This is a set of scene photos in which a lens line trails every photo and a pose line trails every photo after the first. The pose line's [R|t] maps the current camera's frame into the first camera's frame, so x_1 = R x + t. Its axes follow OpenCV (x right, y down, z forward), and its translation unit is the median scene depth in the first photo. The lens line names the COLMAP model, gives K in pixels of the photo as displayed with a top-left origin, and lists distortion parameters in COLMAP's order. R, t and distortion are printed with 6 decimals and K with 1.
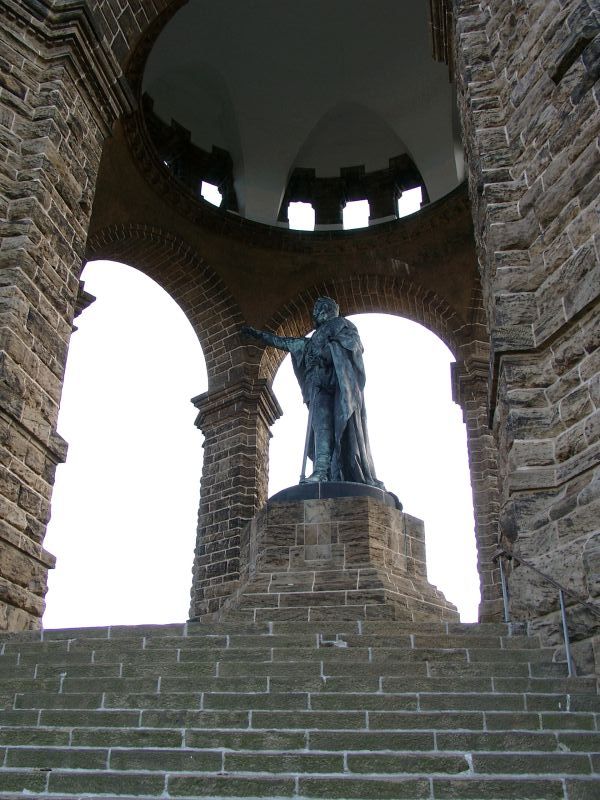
lens RADIAL K [[809.0, 0, 300.0], [0, 809.0, 400.0], [0, 0, 1]] dist [-0.180588, 0.193396]
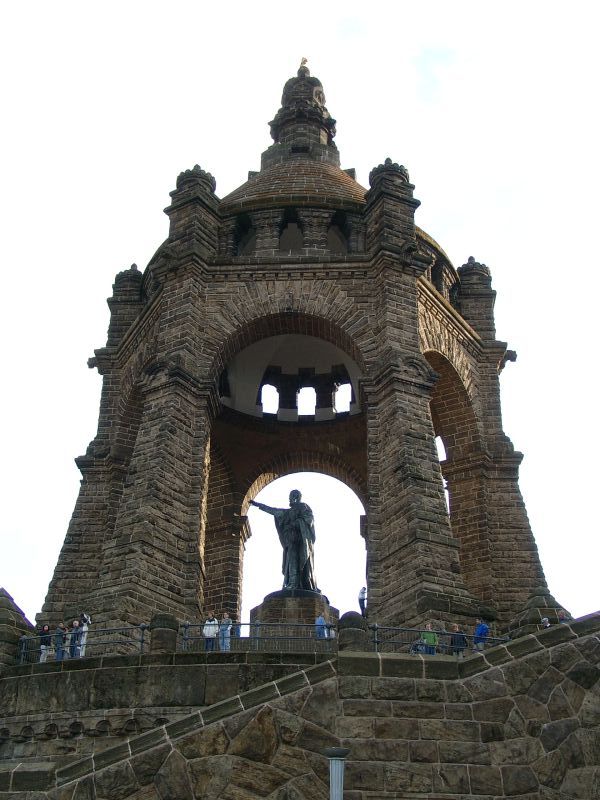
lens RADIAL K [[1090.3, 0, 300.0], [0, 1090.3, 400.0], [0, 0, 1]] dist [-0.035539, 0.000033]
pose [[0.990487, 0.076528, 0.114367, -0.211381], [-0.072675, 0.996651, -0.037491, -0.189899], [-0.116853, 0.028823, 0.992731, -1.227888]]
